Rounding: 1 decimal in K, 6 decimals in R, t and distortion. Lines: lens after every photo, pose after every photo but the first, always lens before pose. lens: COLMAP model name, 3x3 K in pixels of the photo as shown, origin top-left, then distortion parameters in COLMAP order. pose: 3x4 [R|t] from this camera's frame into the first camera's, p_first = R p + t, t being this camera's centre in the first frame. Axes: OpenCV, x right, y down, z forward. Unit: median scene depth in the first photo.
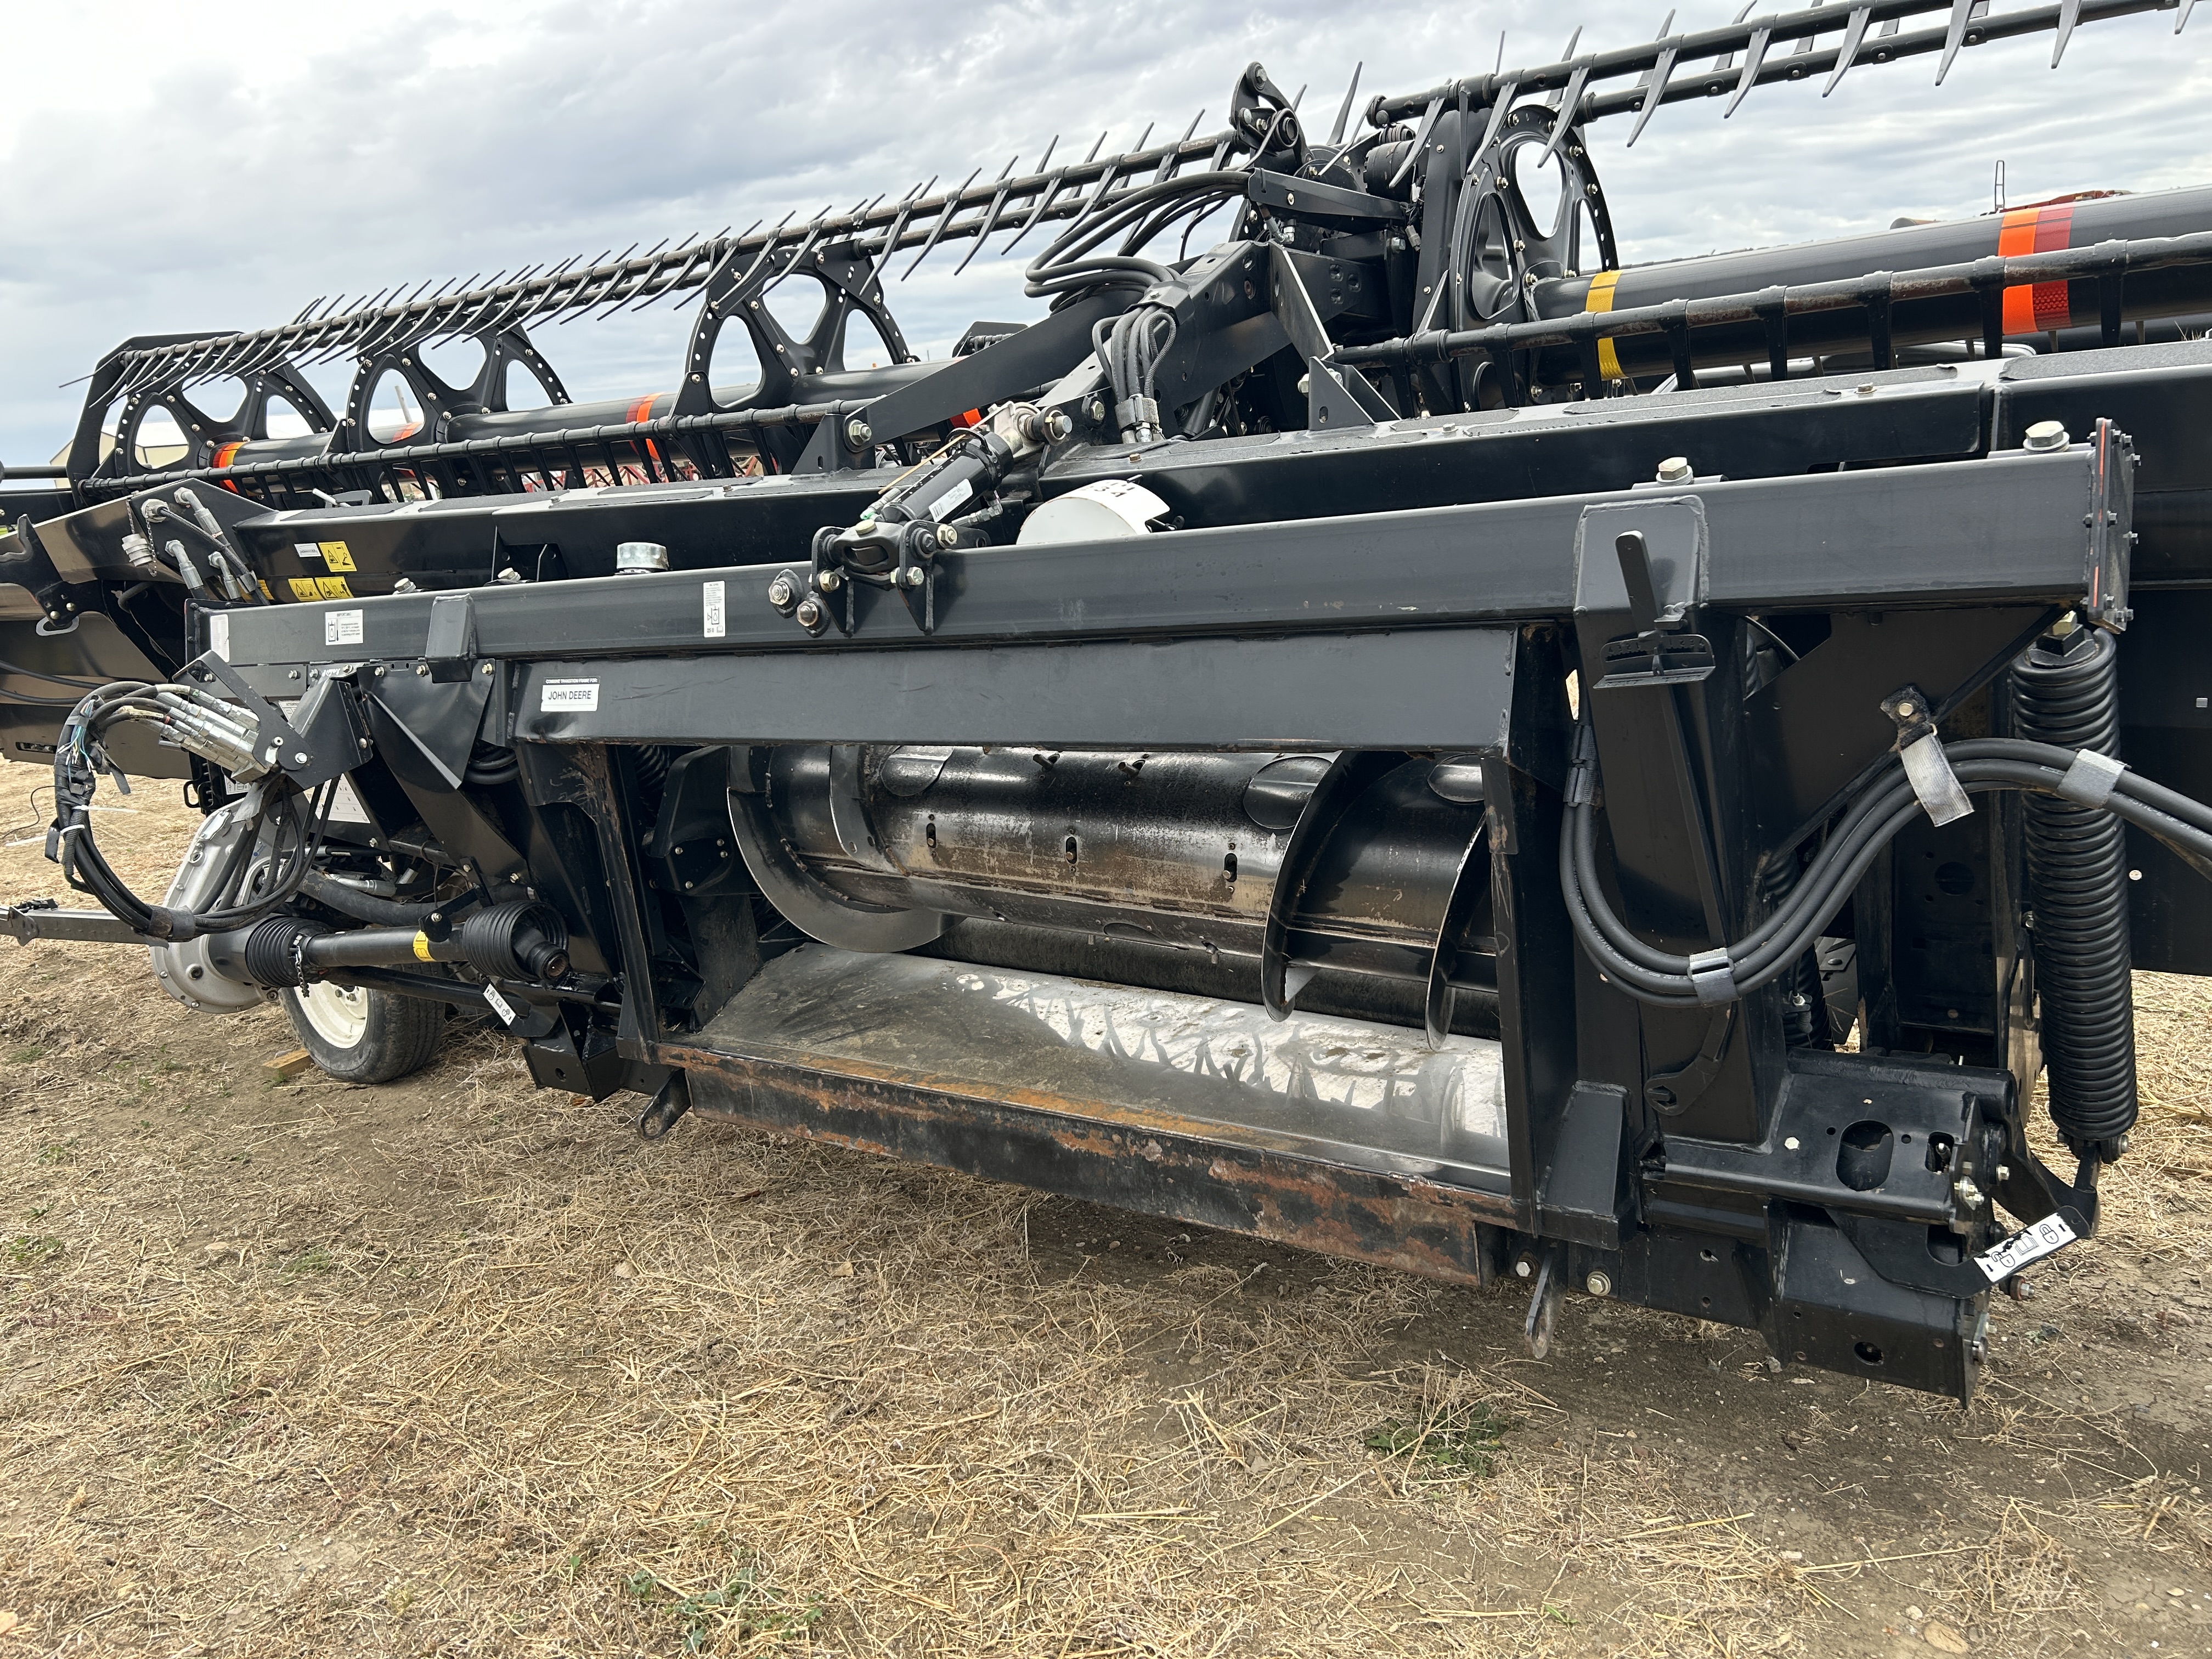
lens RADIAL K [[1652.1, 0, 1106.0], [0, 1652.1, 829.5], [0, 0, 1]] dist [0.099408, -0.114848]
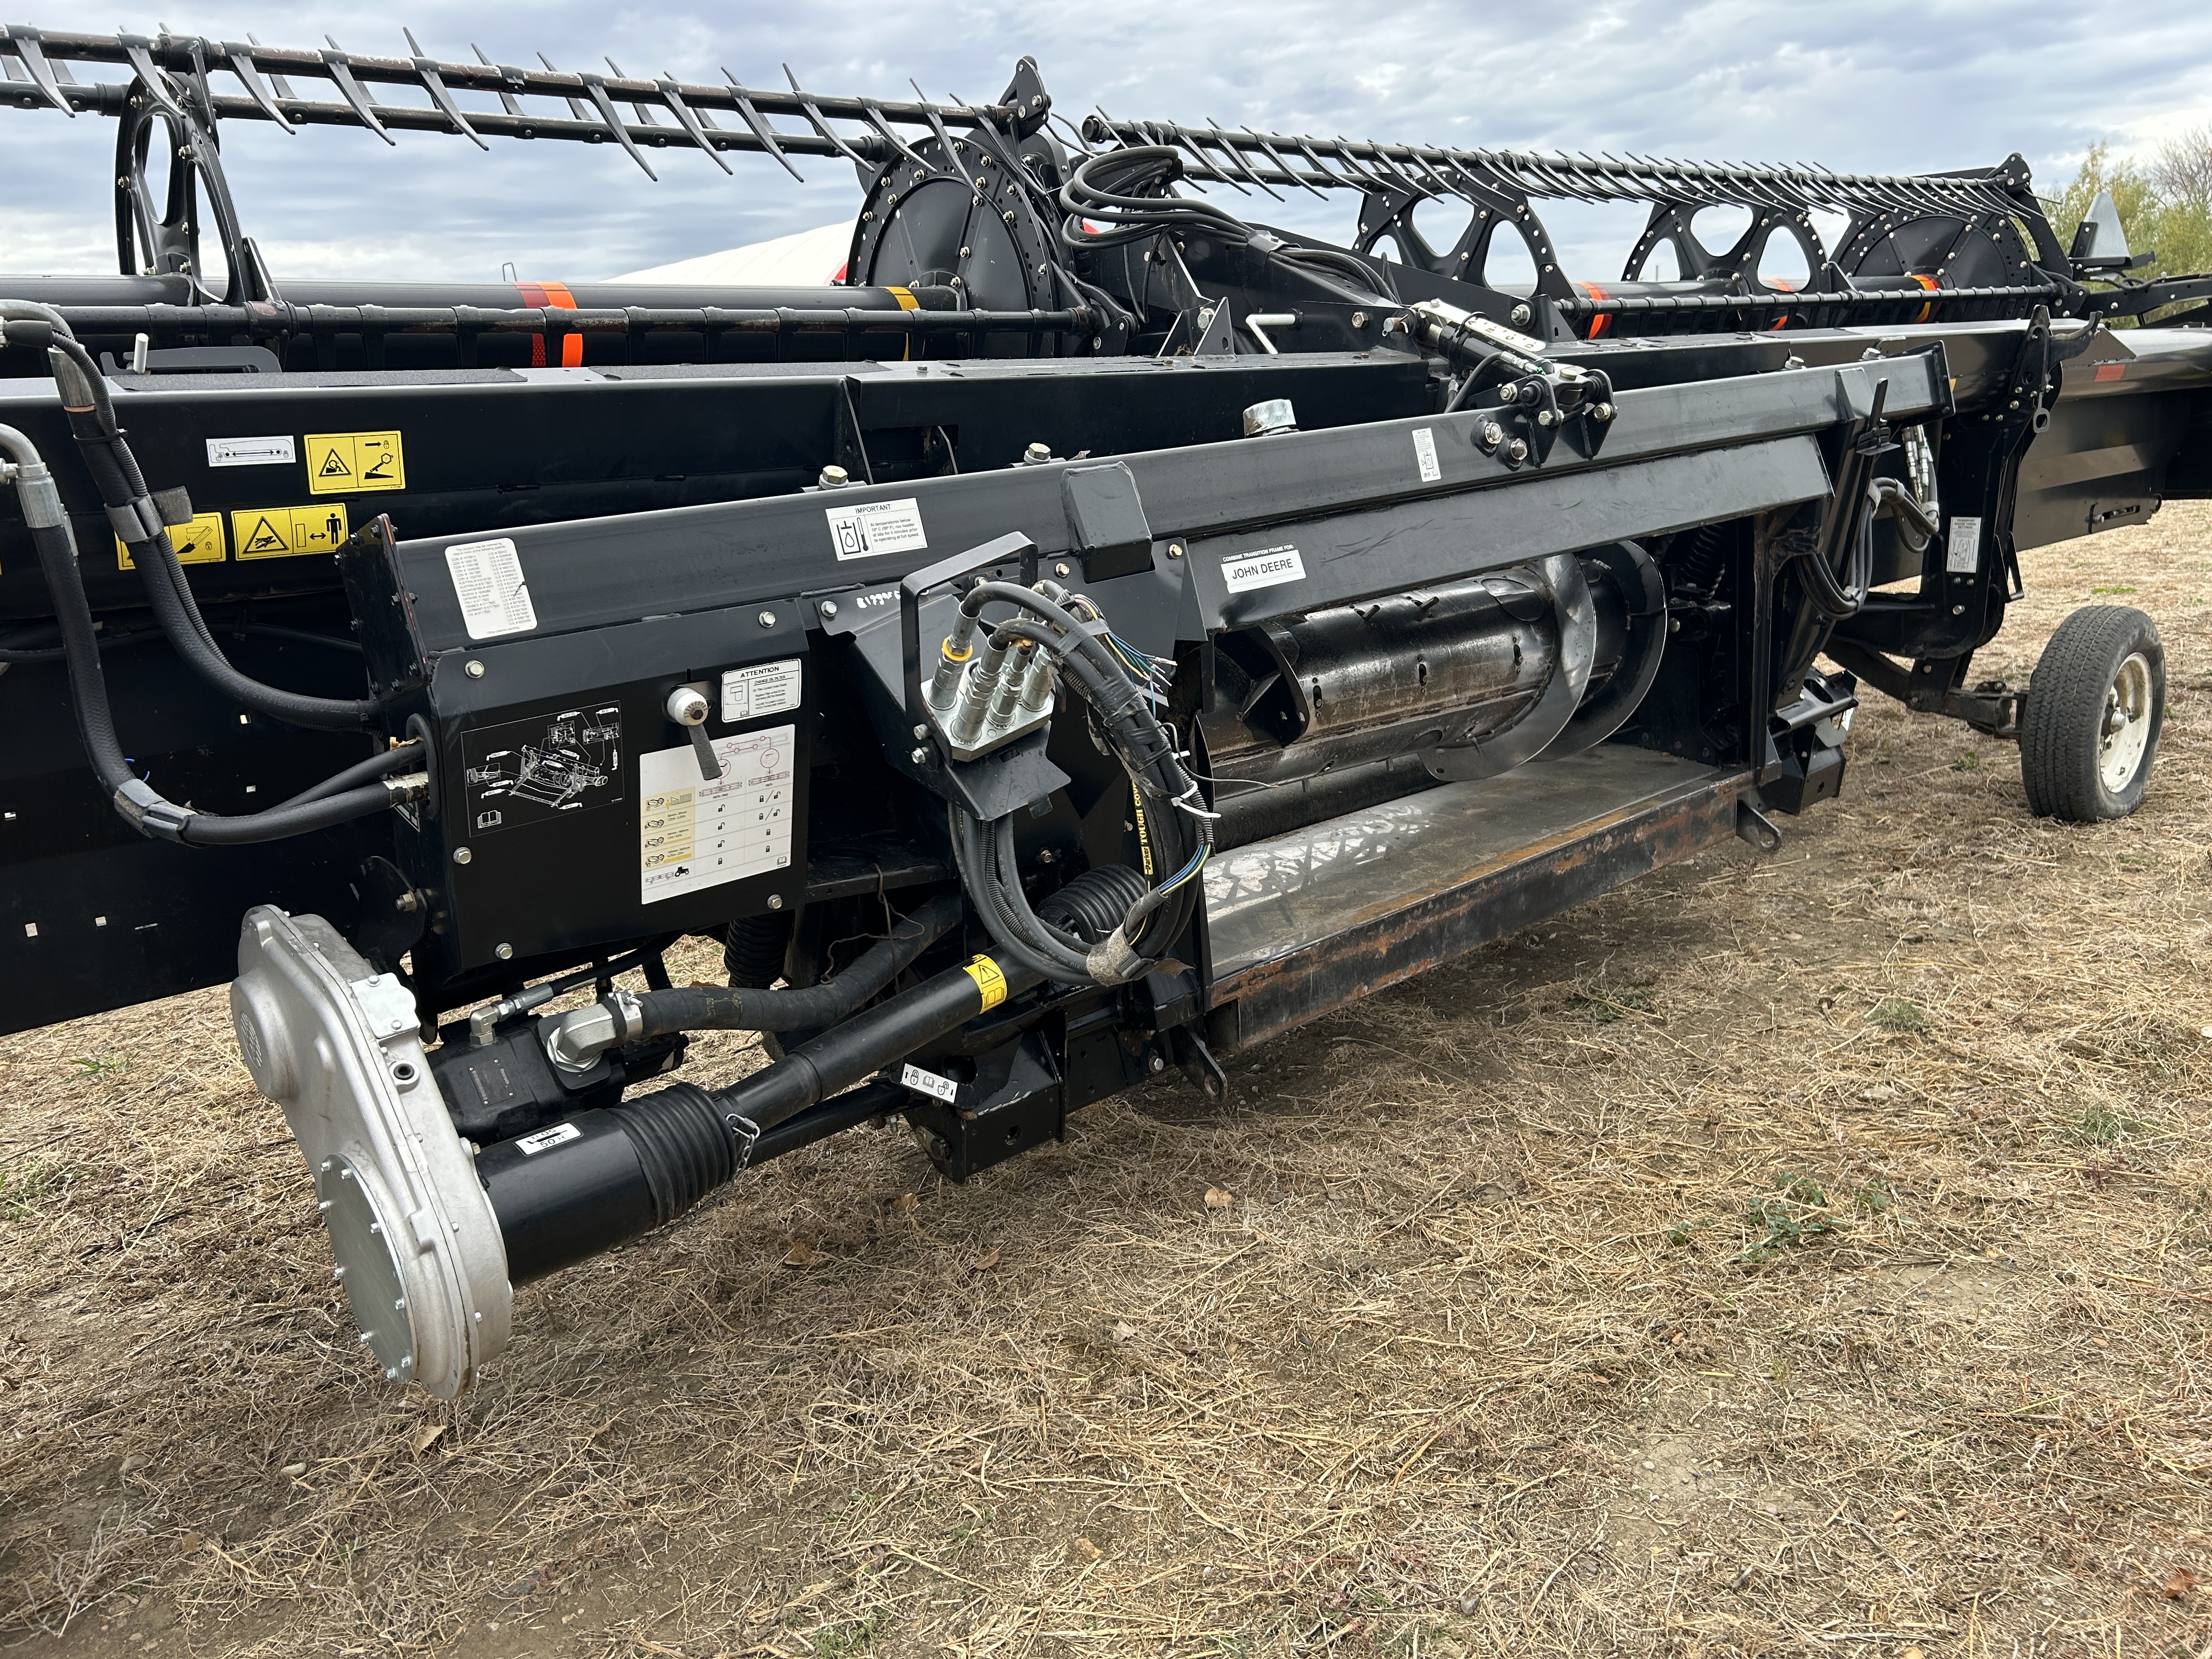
lens RADIAL K [[1652.1, 0, 1106.0], [0, 1652.1, 829.5], [0, 0, 1]] dist [0.099408, -0.114848]
pose [[0.226014, -0.154703, 0.961761, -1.230014], [0.267048, 0.959324, 0.091555, -0.050921], [-0.936805, 0.236144, 0.258134, 0.896059]]
